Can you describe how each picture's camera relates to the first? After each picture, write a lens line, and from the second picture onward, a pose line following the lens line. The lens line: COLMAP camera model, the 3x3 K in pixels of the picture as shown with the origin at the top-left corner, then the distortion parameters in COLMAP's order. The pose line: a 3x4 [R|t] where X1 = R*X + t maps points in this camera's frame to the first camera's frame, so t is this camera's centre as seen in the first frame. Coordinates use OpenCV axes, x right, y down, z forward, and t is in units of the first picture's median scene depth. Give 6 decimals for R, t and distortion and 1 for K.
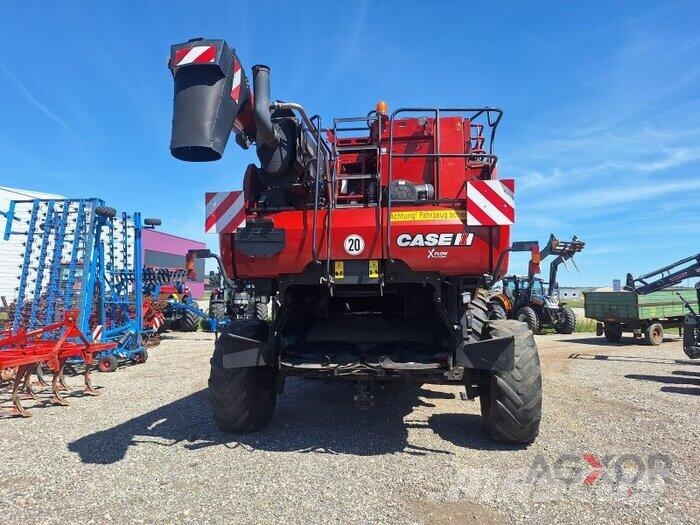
lens RADIAL K [[502.2, 0, 345.3], [0, 502.2, 260.5], [0, 0, 1]] dist [0.035376, -0.016684]
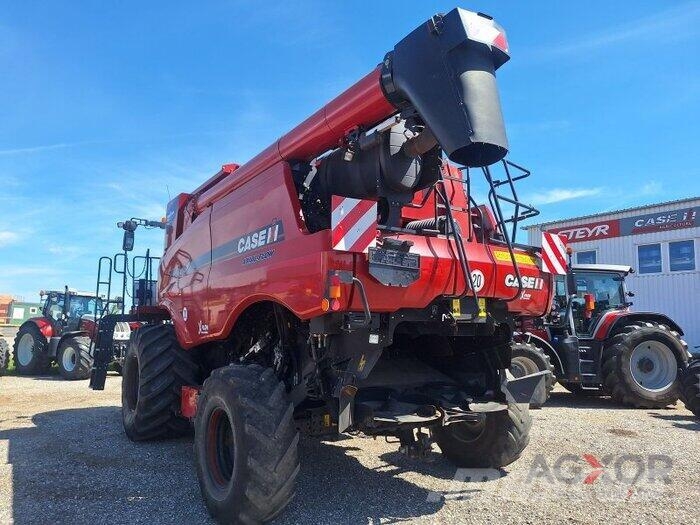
lens RADIAL K [[502.2, 0, 347.8], [0, 502.2, 267.1], [0, 0, 1]] dist [0.035376, -0.016684]
pose [[0.742281, 0.093996, 0.663463, -0.780200], [-0.059637, 0.995451, -0.074308, 0.027209], [-0.667430, 0.015590, 0.744510, 0.452964]]
